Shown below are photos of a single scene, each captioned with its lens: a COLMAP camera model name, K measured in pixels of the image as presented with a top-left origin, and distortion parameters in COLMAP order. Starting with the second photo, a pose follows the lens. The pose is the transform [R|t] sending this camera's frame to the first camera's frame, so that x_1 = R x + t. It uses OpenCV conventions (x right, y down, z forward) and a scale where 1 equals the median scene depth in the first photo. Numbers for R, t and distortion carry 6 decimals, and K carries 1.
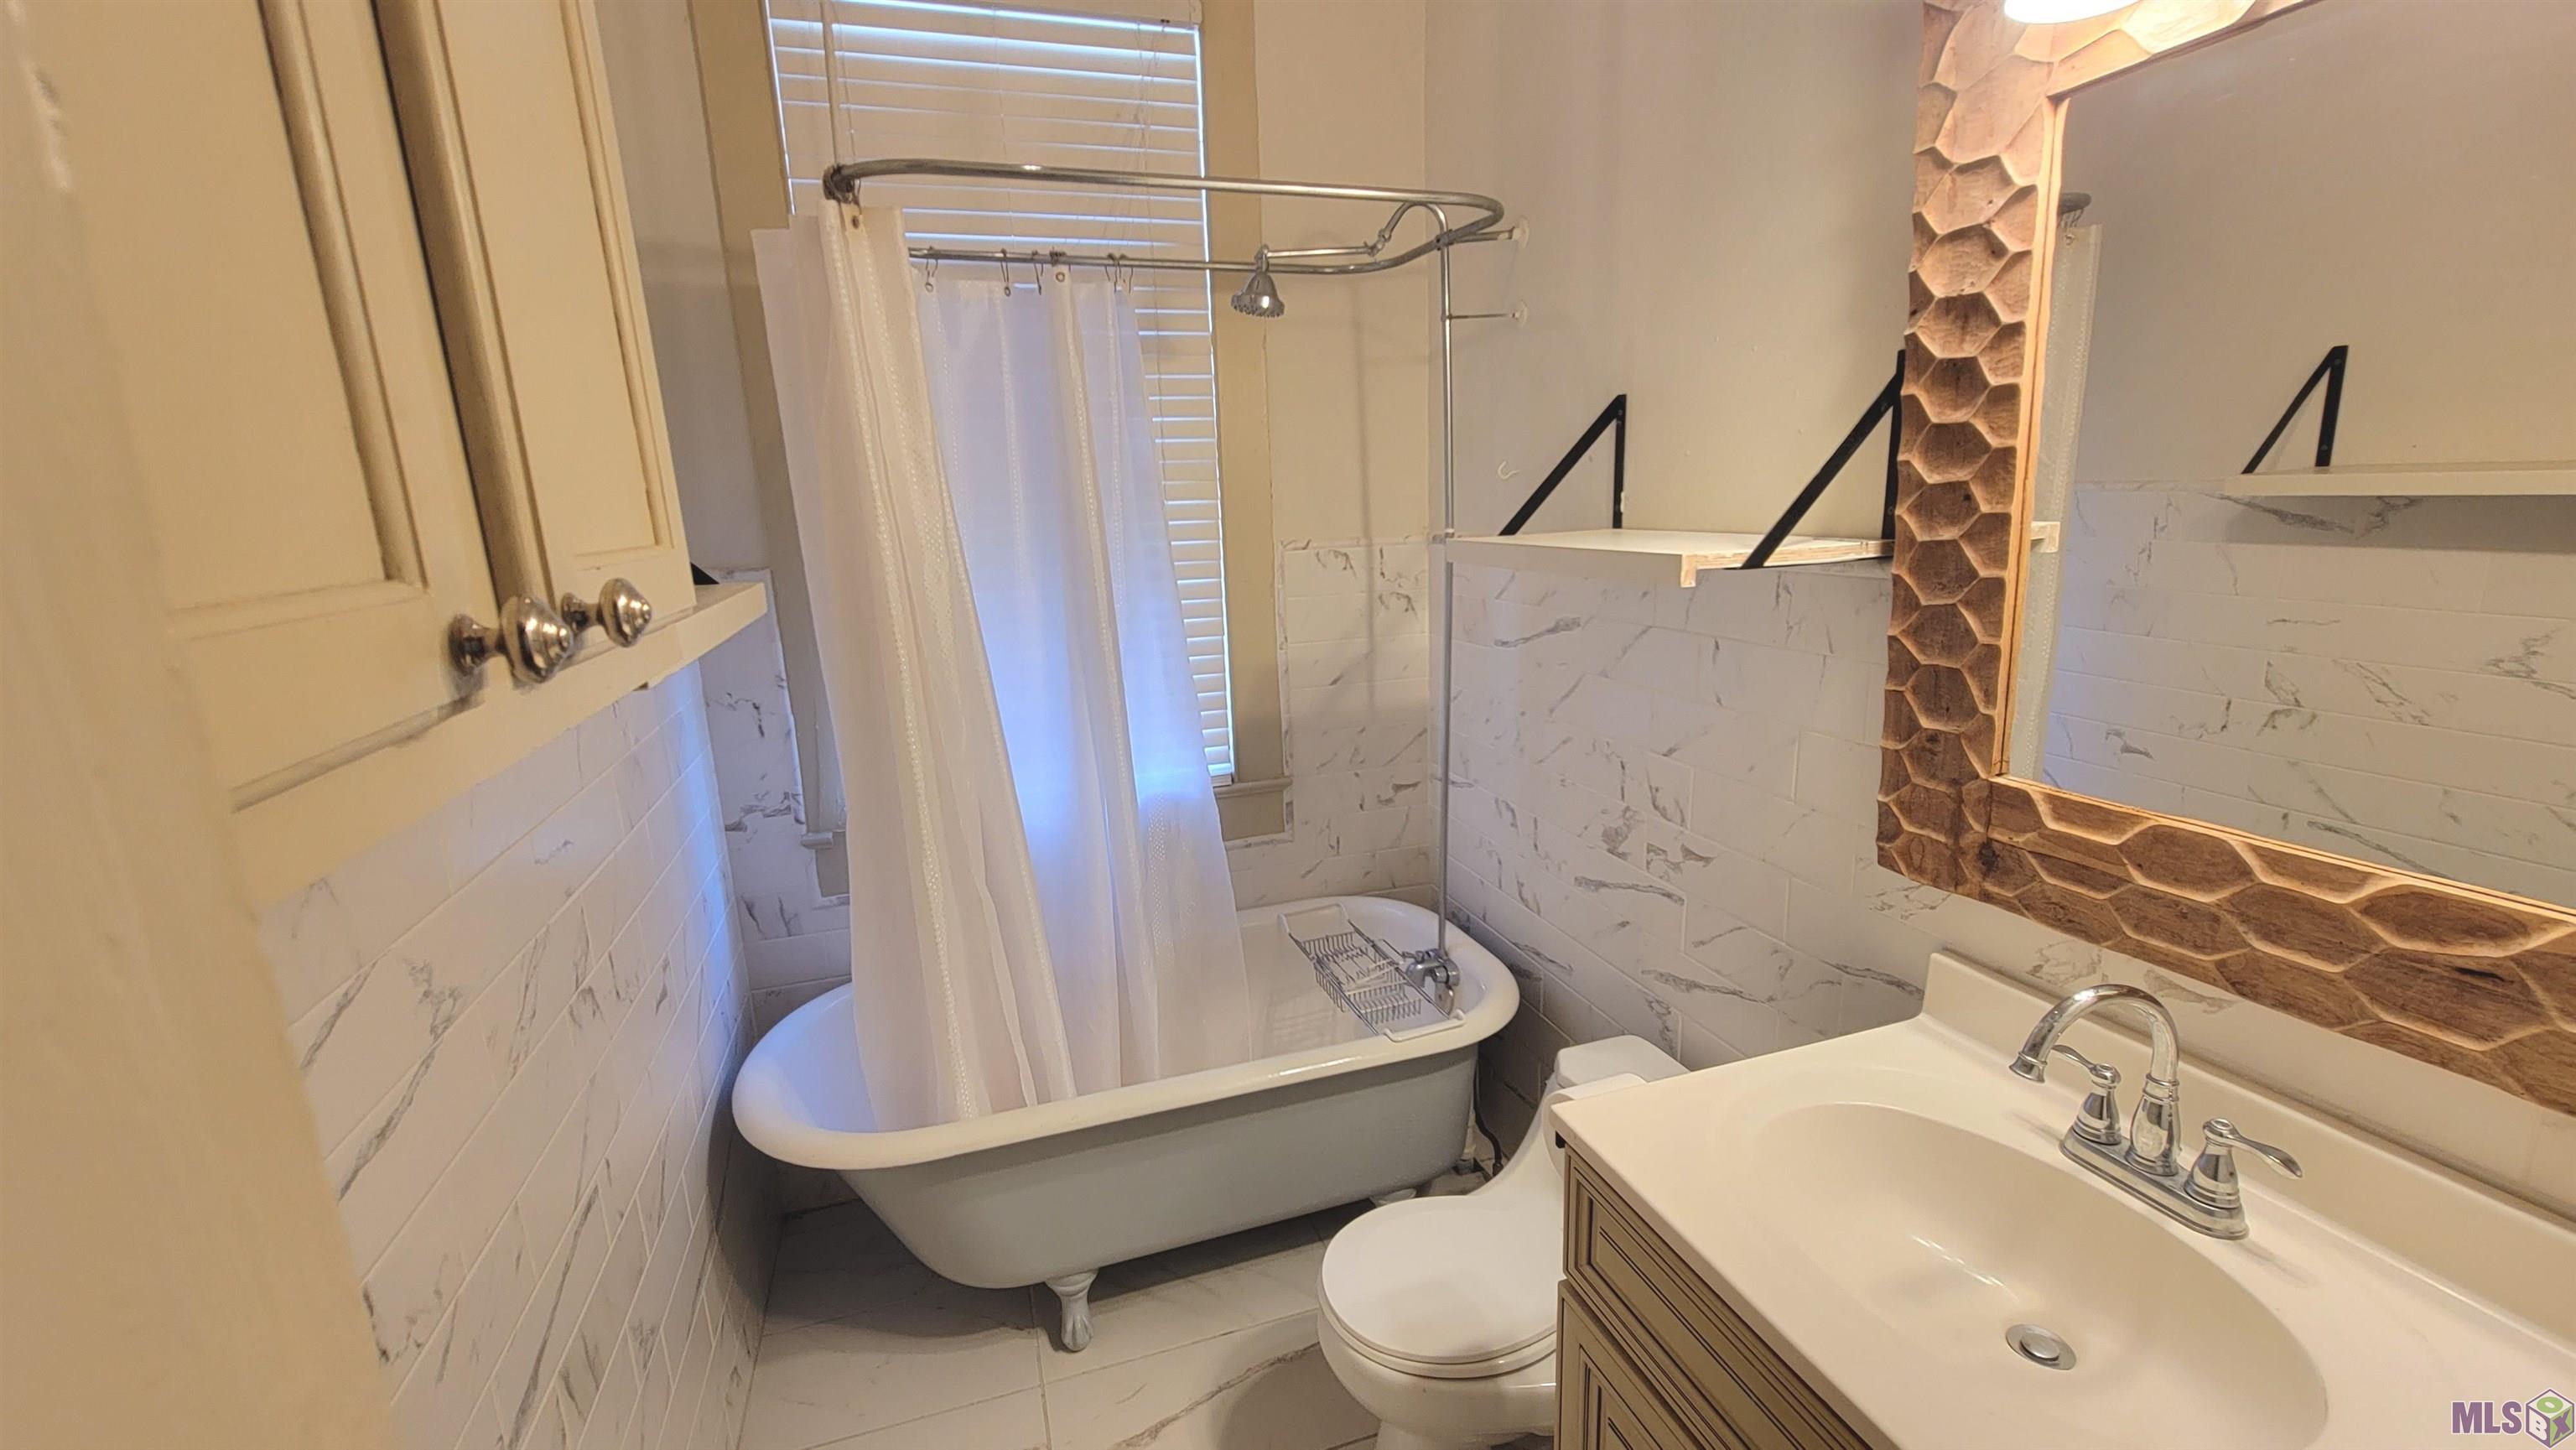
lens RADIAL K [[1056.6, 0, 1290.5], [0, 1056.6, 739.3], [0, 0, 1]] dist [-0.007040, -0.001095]
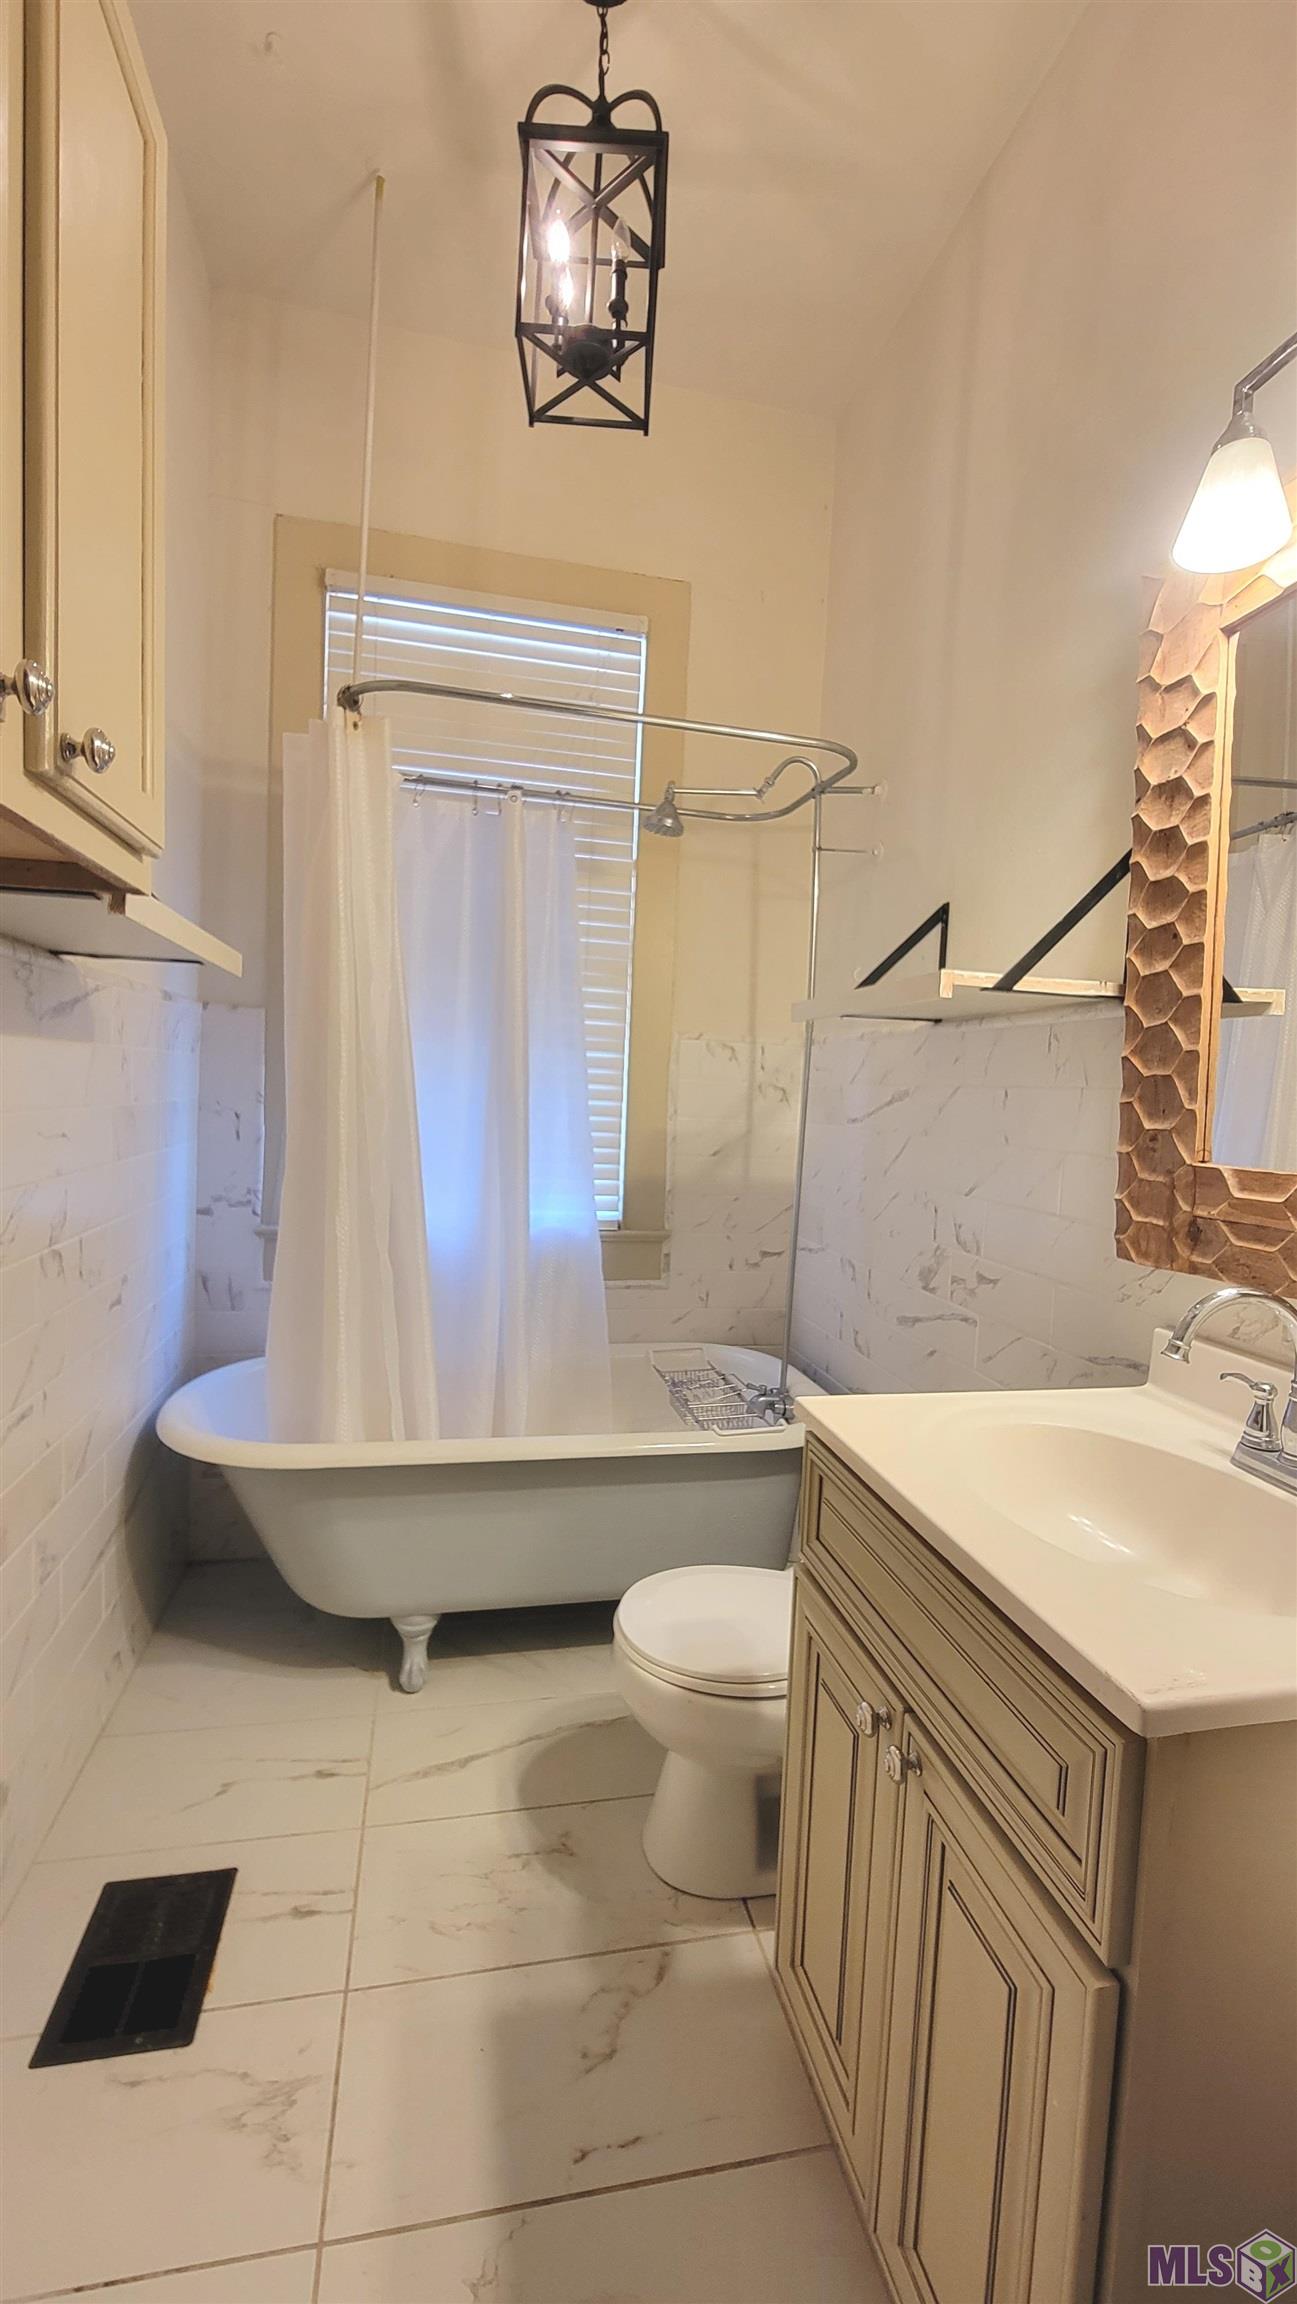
lens RADIAL K [[945.0, 0, 643.4], [0, 945.0, 1134.9], [0, 0, 1]] dist [-0.007040, -0.001095]
pose [[0.991774, 0.085027, -0.095683, 0.091527], [-0.099426, 0.982503, -0.157486, 0.143970], [0.080619, 0.165704, 0.982875, -0.059586]]
